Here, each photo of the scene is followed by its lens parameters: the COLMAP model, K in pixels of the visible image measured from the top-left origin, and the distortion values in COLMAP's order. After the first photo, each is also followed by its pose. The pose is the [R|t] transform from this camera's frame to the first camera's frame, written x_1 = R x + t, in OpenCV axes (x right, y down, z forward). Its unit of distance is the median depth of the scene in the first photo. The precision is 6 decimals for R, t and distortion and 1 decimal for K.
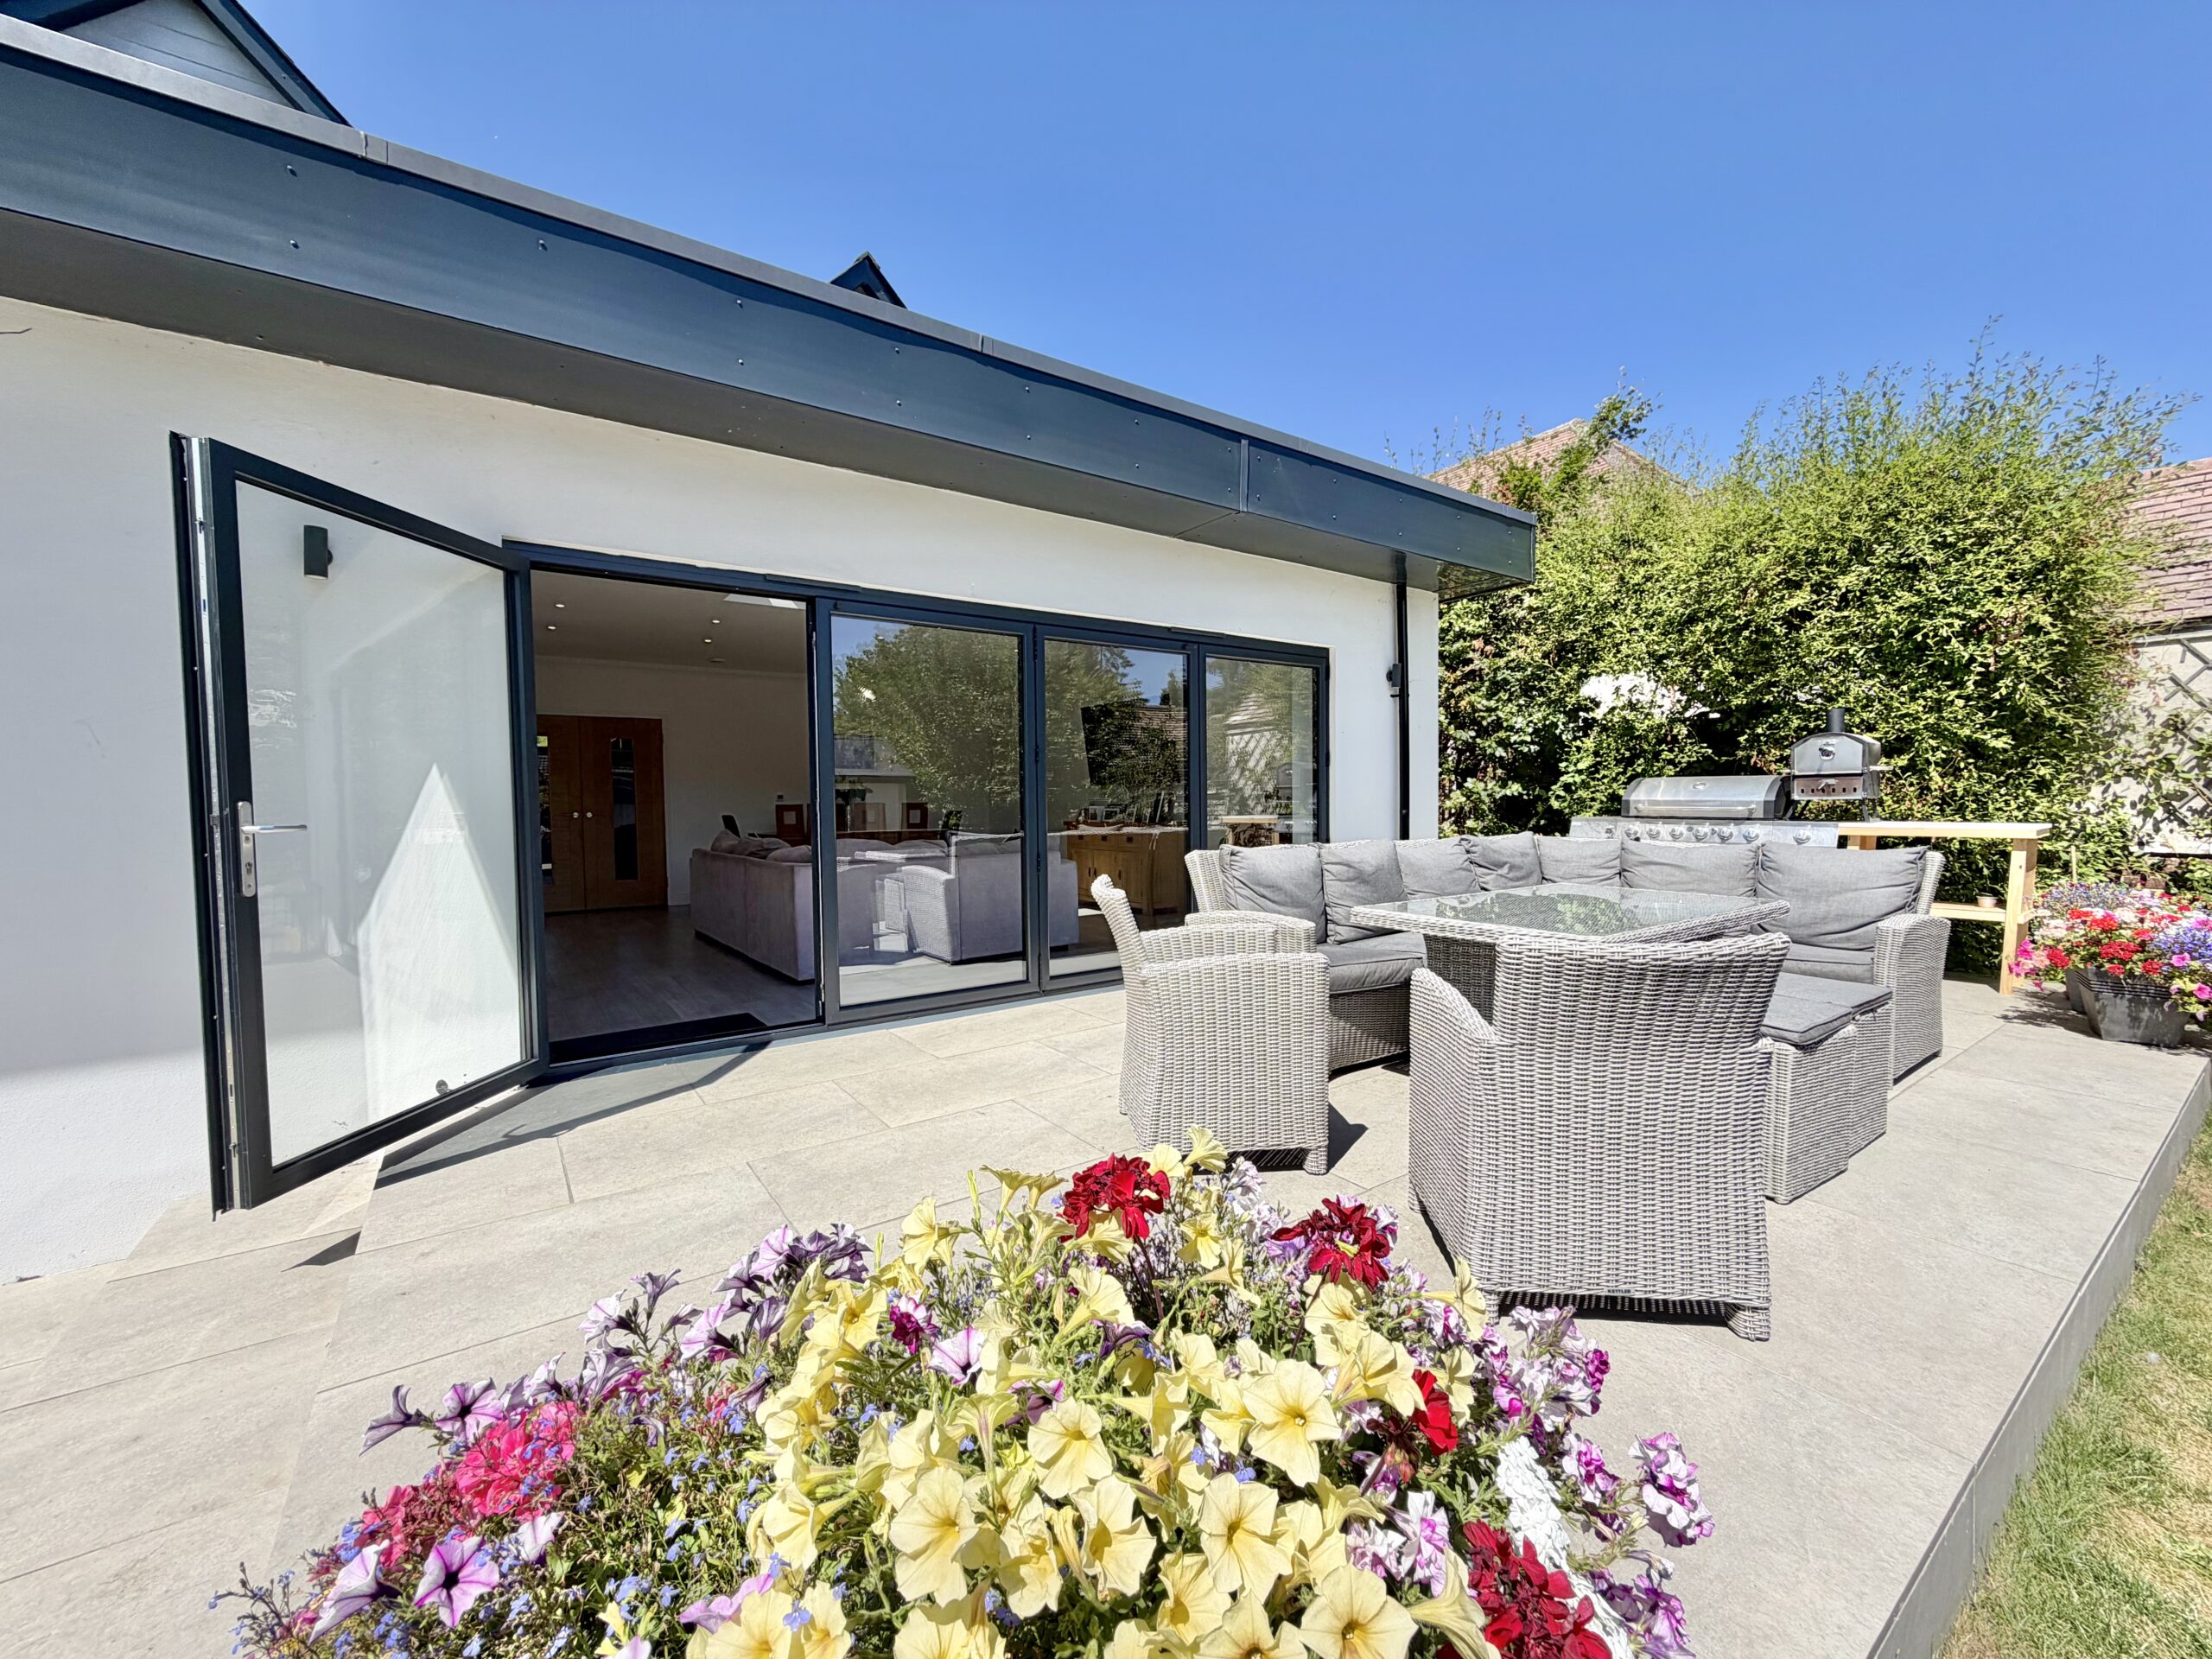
lens RADIAL K [[901.4, 0, 1106.0], [0, 901.4, 829.5], [0, 0, 1]] dist [0.001867, 0.000465]
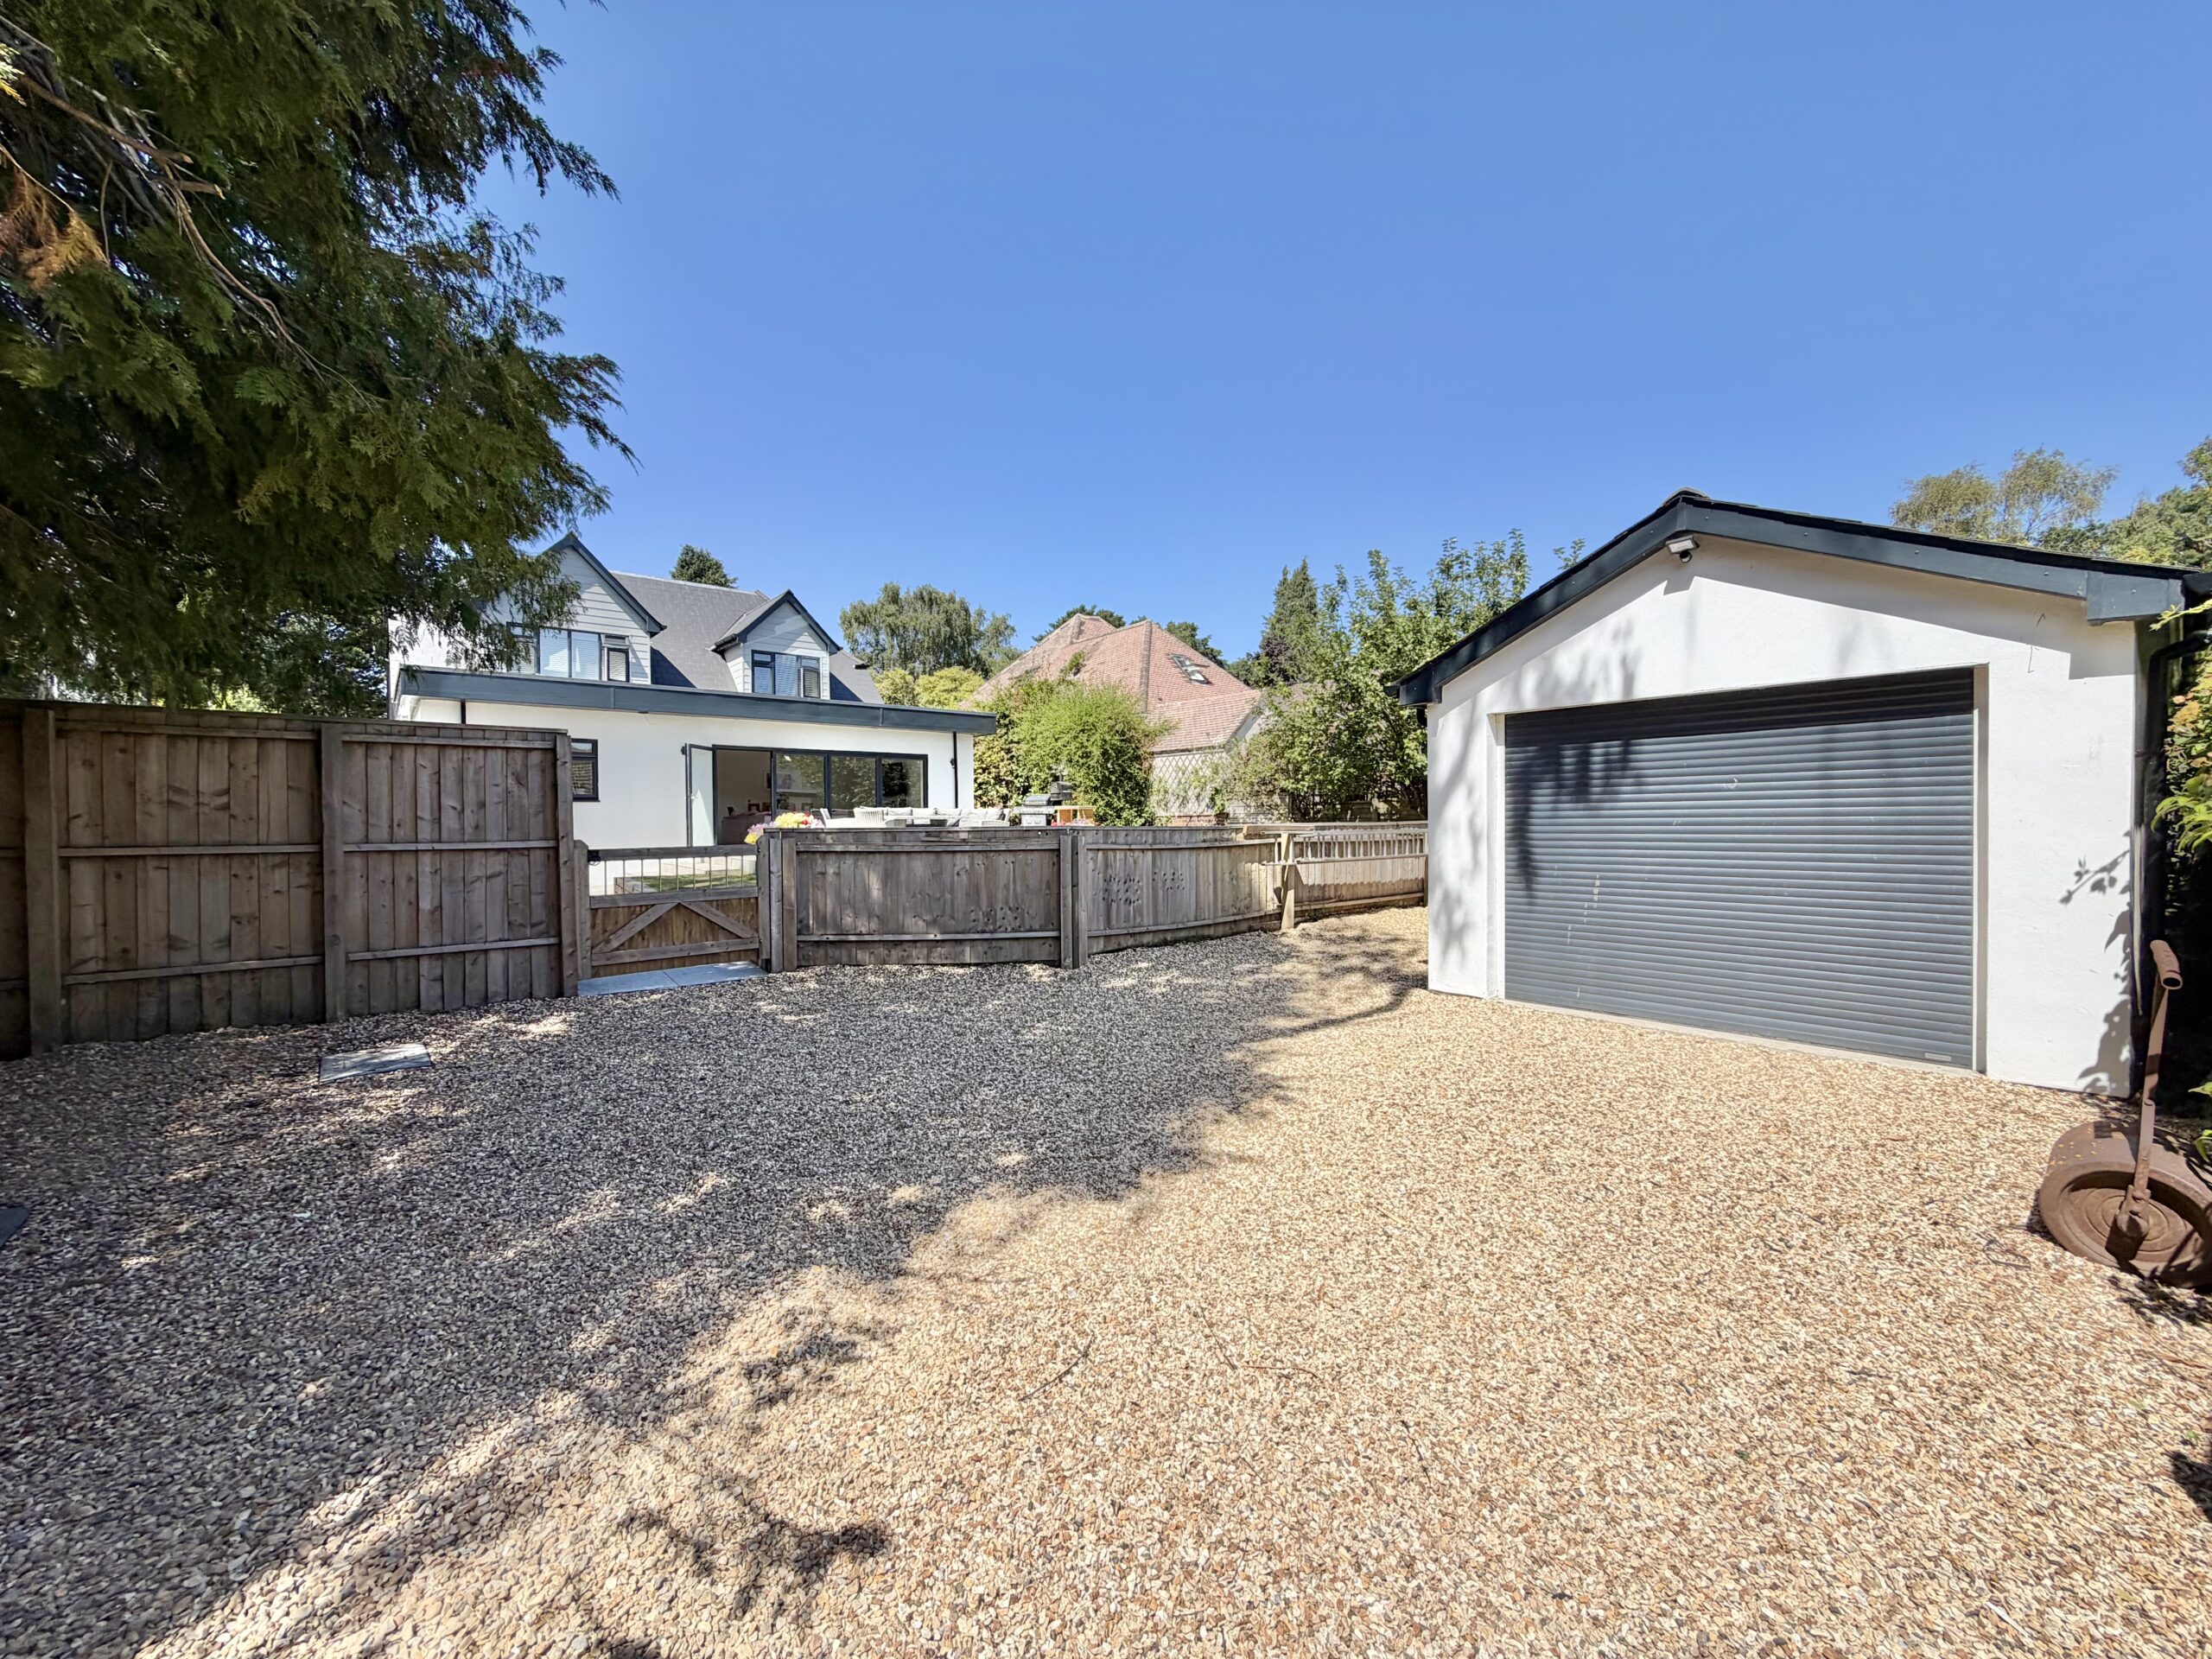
lens RADIAL K [[901.4, 0, 1106.0], [0, 901.4, 829.5], [0, 0, 1]] dist [0.001867, 0.000465]
pose [[0.997383, 0.005929, 0.072062, 0.660709], [-0.004212, 0.999704, -0.023949, 0.151887], [-0.072182, 0.023583, 0.997113, -2.339356]]
